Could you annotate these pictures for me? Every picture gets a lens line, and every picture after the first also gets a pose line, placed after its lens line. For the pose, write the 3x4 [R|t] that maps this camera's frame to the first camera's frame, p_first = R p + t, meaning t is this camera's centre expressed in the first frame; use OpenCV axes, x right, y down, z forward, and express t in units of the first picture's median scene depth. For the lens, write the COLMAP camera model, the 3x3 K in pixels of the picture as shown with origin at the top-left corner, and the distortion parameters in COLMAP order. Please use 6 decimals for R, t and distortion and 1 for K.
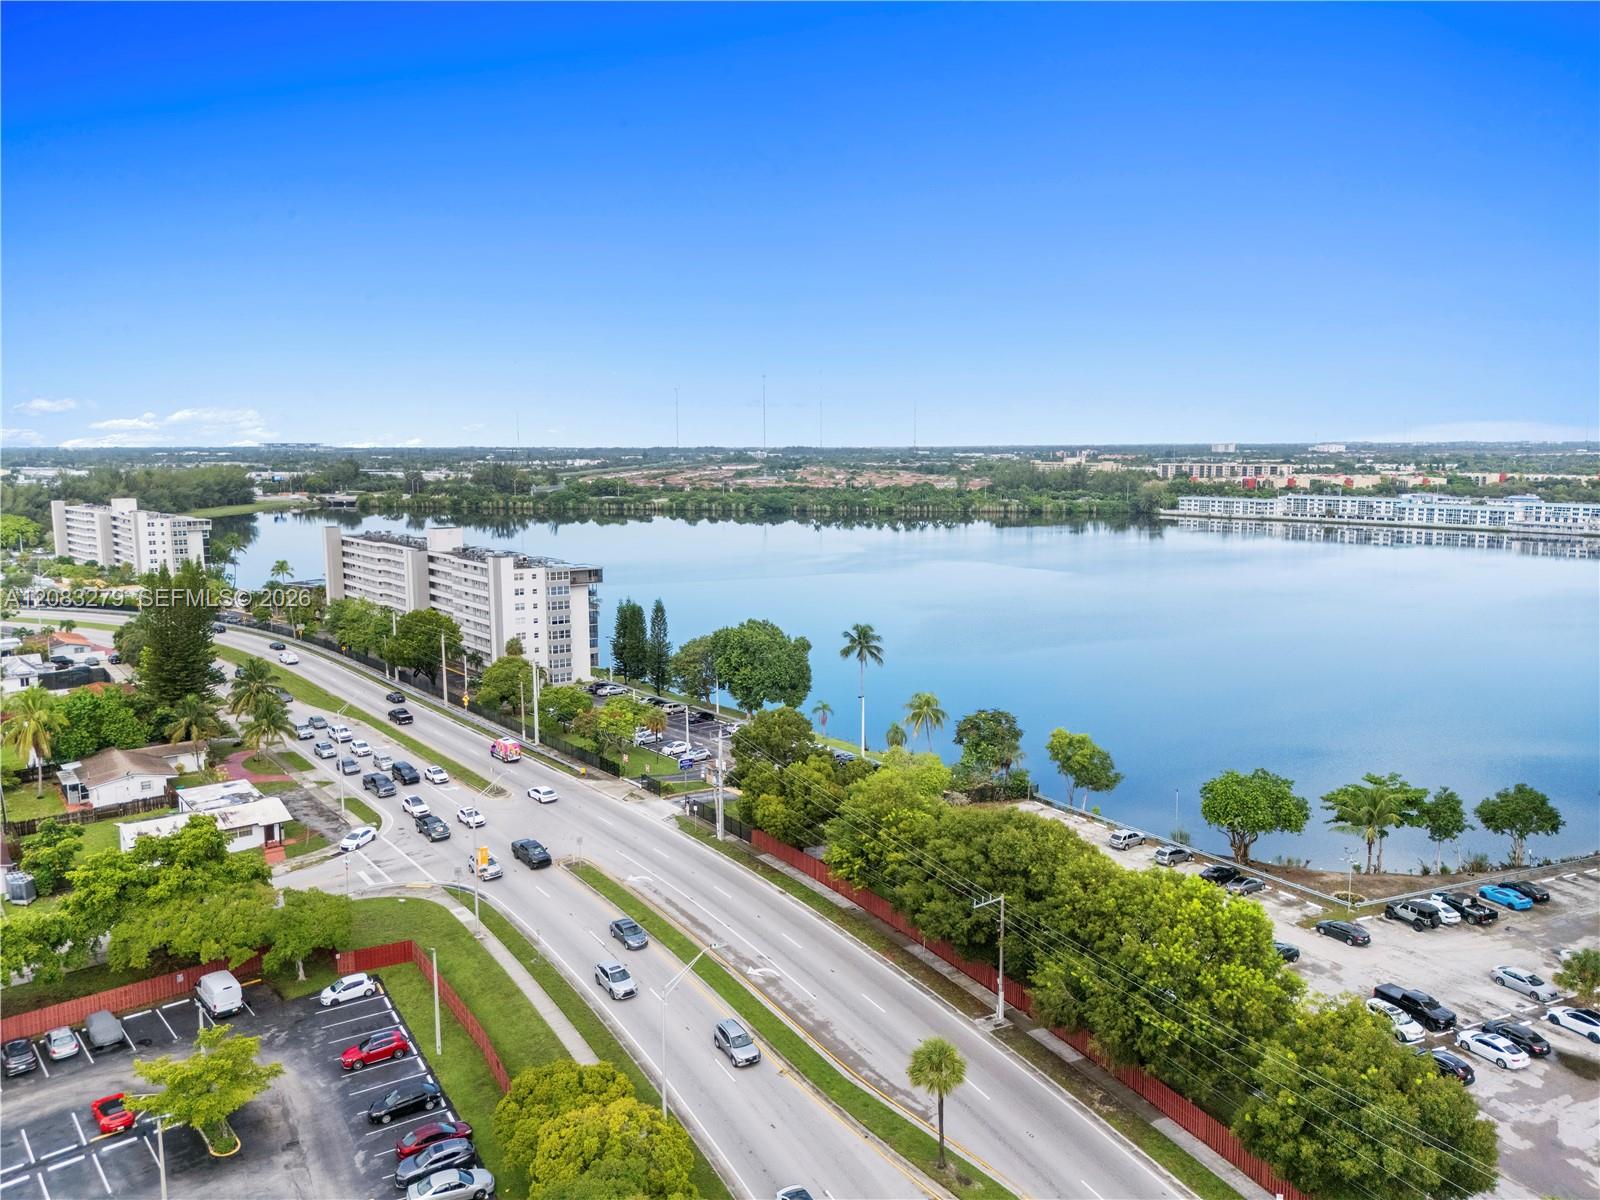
lens RADIAL K [[1162.6, 0, 809.8], [0, 1162.6, 607.0], [0, 0, 1]] dist [0.062216, -0.080901]
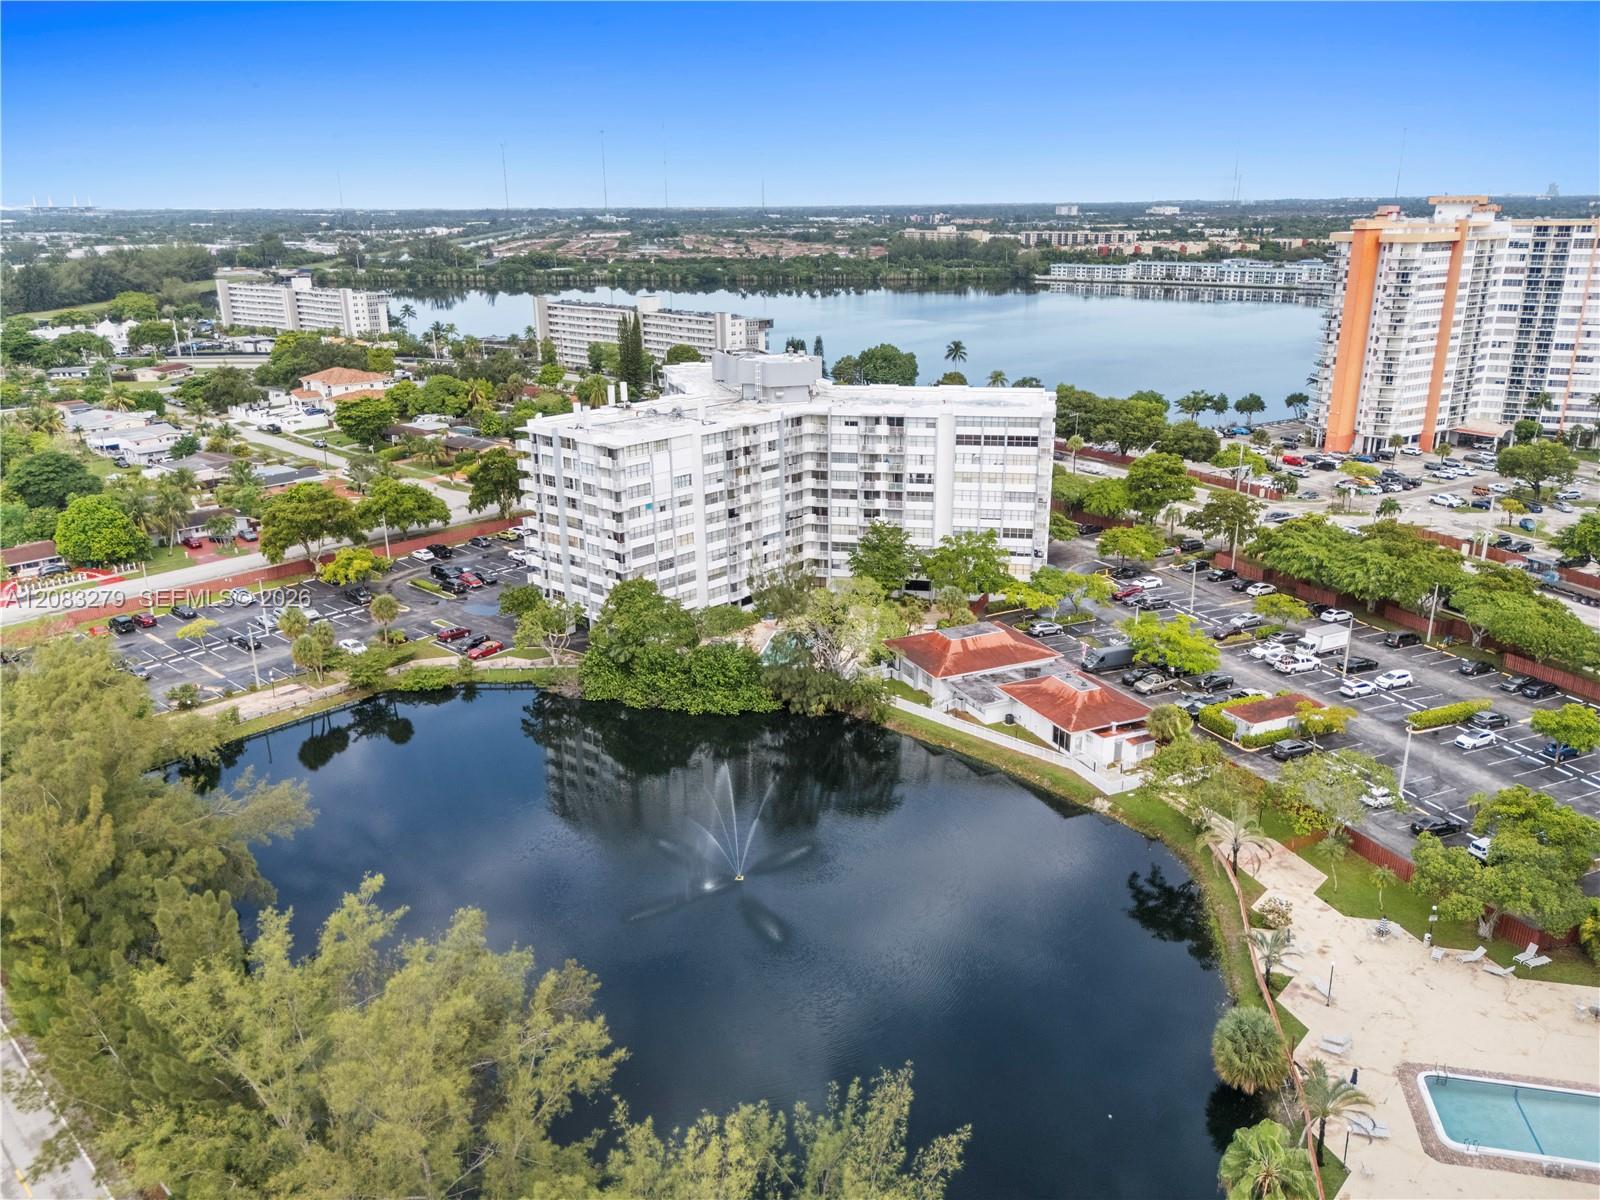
lens RADIAL K [[1162.6, 0, 809.8], [0, 1162.6, 607.0], [0, 0, 1]] dist [0.062216, -0.080901]
pose [[0.990817, -0.049157, 0.125961, -0.093287], [0.024219, 0.981028, 0.192347, 0.013709], [-0.133026, -0.187530, 0.973209, -0.195709]]
